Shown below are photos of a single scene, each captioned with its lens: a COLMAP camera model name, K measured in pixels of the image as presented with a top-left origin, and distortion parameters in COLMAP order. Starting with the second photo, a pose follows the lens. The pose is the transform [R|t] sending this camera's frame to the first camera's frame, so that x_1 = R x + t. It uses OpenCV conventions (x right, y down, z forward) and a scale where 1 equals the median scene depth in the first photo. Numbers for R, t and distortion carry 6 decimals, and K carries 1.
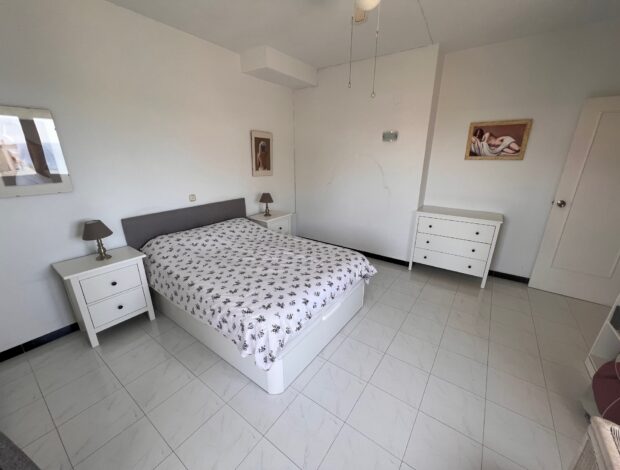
lens RADIAL K [[249.4, 0, 310.4], [0, 249.4, 235.4], [0, 0, 1]] dist [-0.004218, 0.000655]
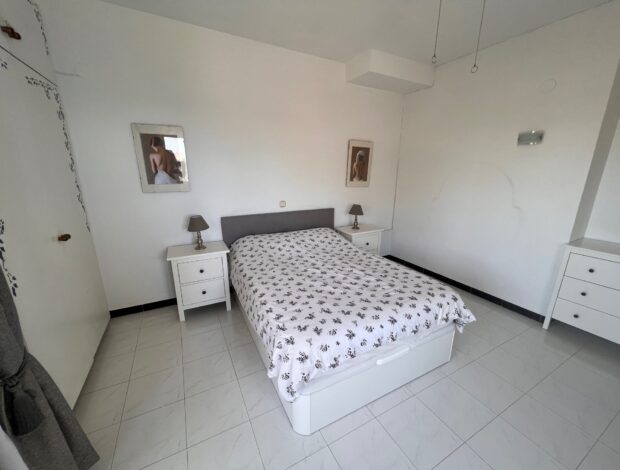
lens RADIAL K [[249.4, 0, 310.1], [0, 249.4, 235.9], [0, 0, 1]] dist [-0.004218, 0.000655]
pose [[0.896517, 0.117489, -0.427145, 0.119476], [-0.140596, 0.989804, -0.022839, -0.010502], [0.420107, 0.080531, 0.903895, 0.132032]]
